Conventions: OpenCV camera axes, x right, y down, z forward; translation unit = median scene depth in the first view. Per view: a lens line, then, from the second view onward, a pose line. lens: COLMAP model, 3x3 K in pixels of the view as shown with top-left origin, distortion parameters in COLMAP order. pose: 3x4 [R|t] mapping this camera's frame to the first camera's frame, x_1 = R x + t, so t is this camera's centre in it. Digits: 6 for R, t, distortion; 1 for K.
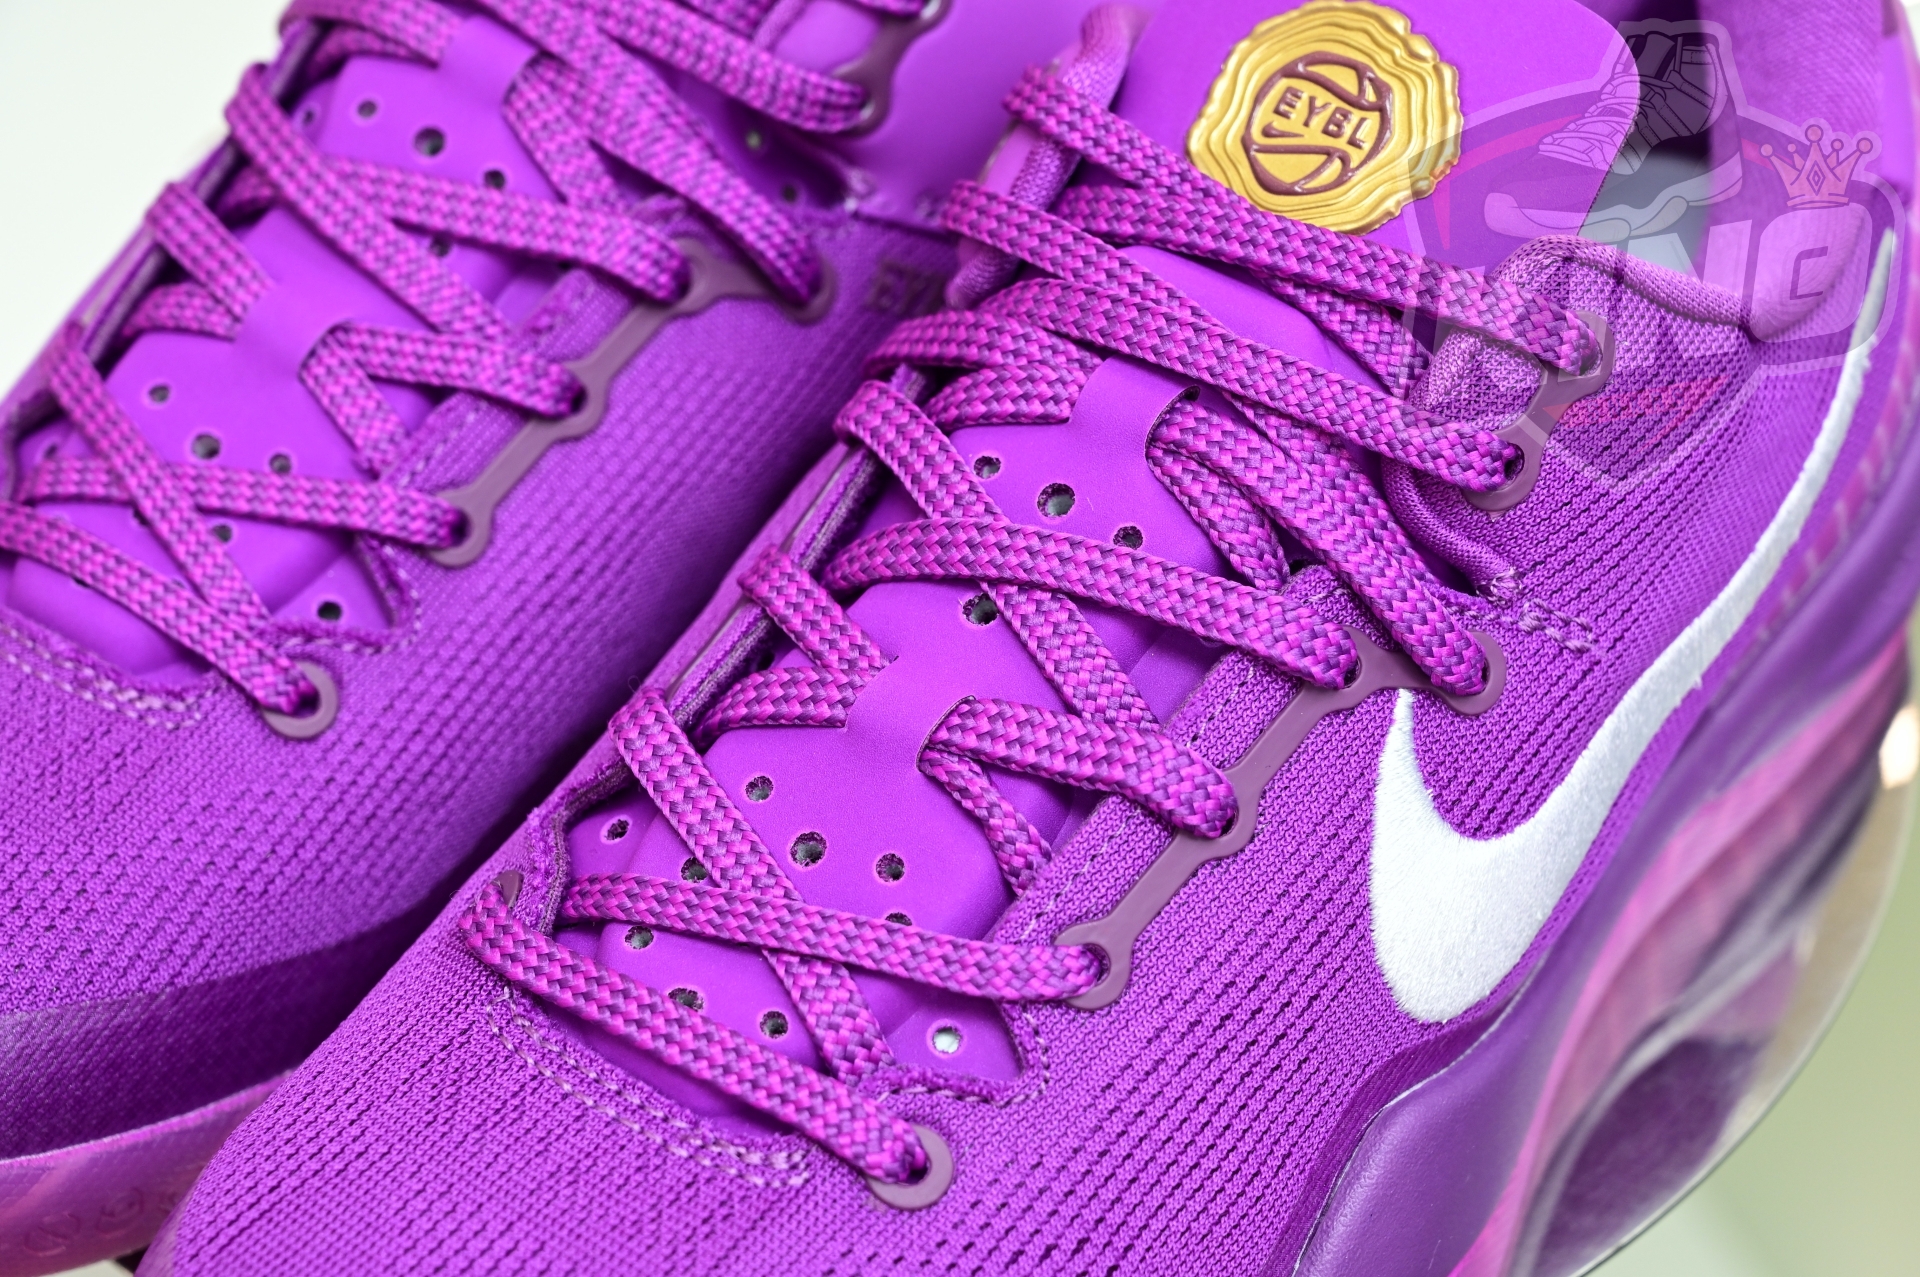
lens RADIAL K [[3894.8, 0, 952.3], [0, 3894.8, 639.5], [0, 0, 1]] dist [-0.013977, 0.000000]
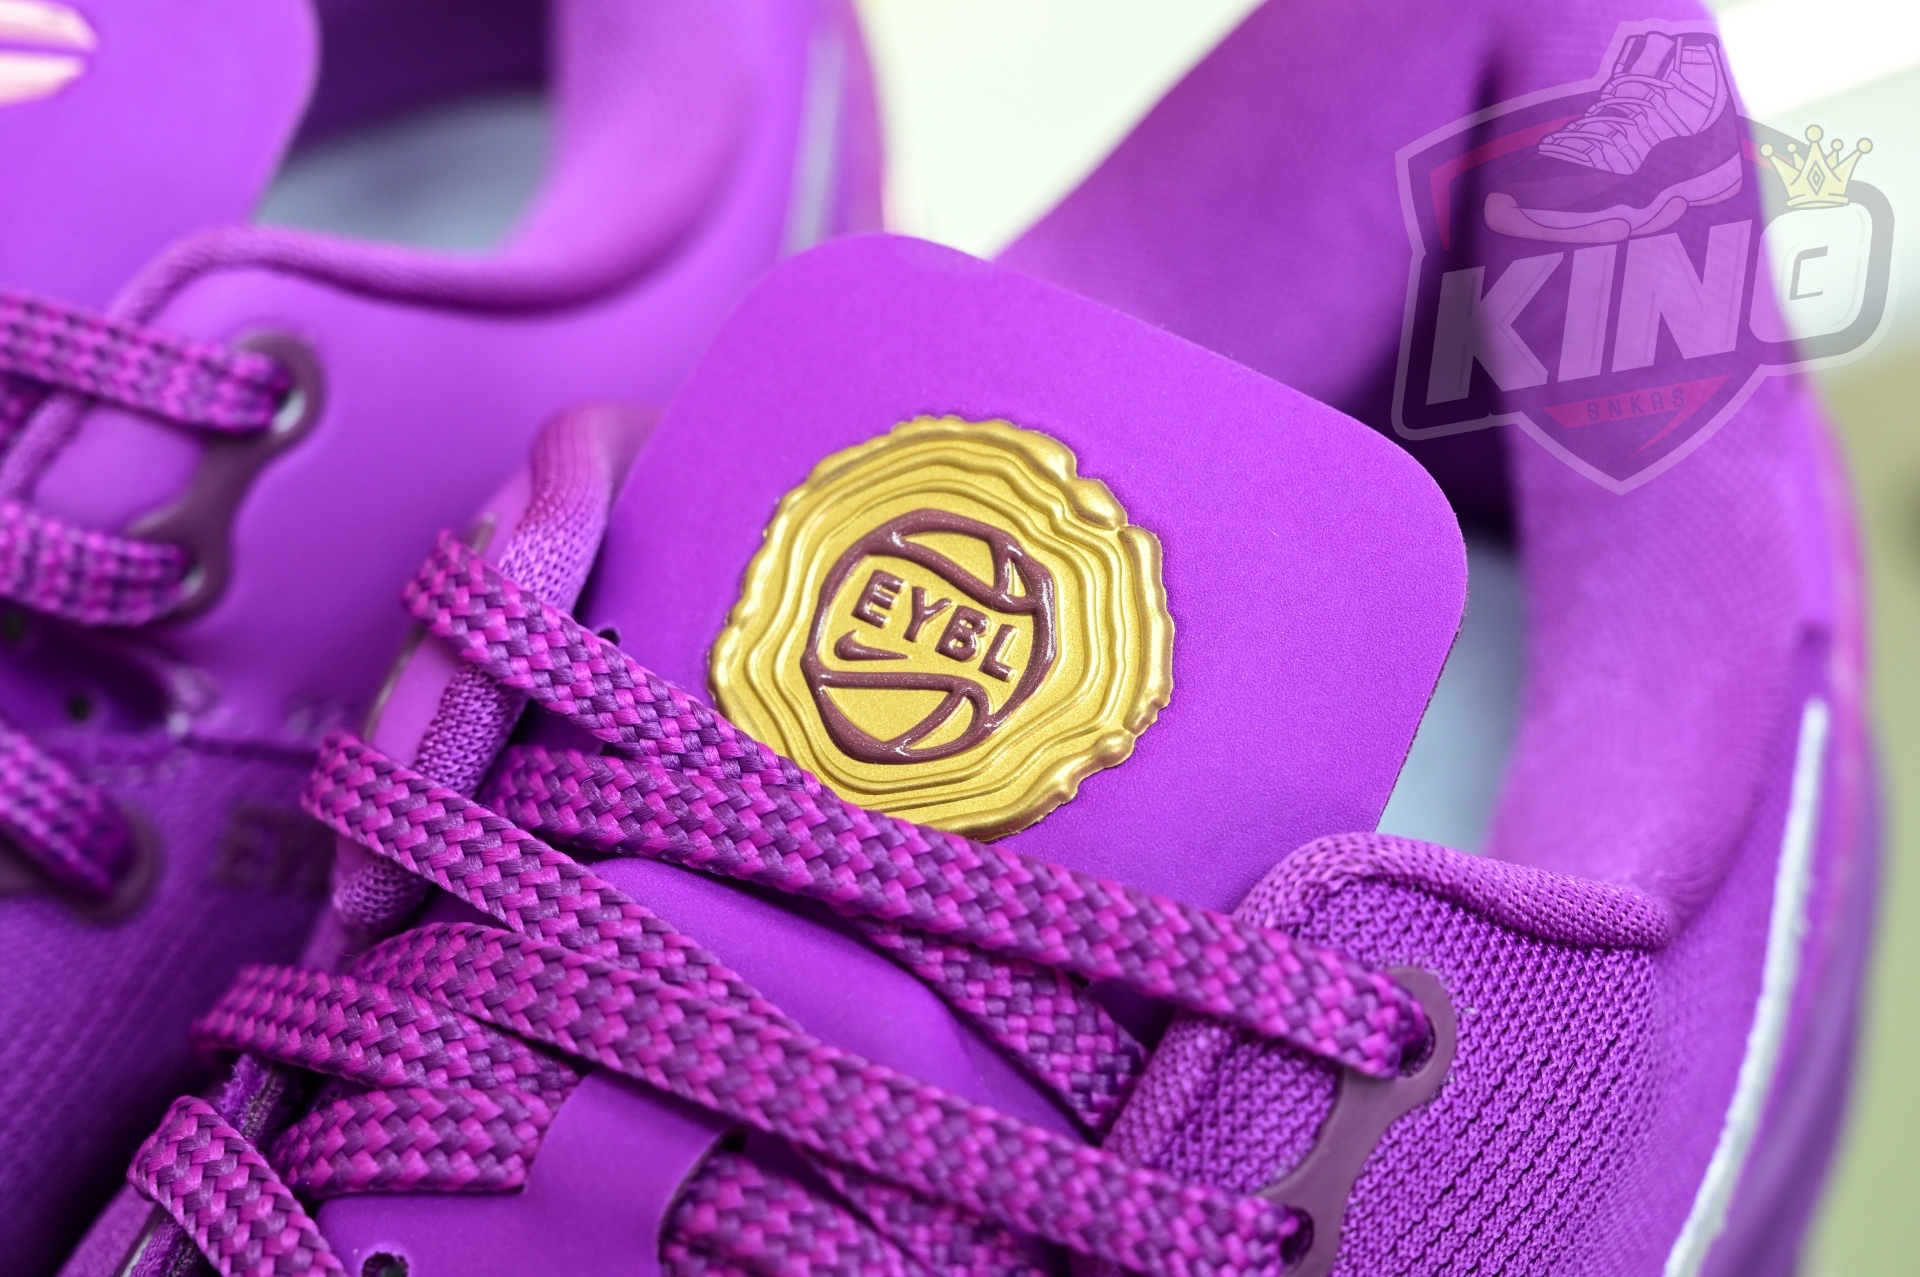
lens RADIAL K [[3894.8, 0, 967.9], [0, 3894.8, 640.6], [0, 0, 1]] dist [-0.013977, 0.000000]
pose [[0.992733, -0.043533, 0.112183, 0.033564], [0.045968, 0.998758, -0.019212, -0.120682], [-0.111208, 0.024230, 0.993502, 0.414222]]
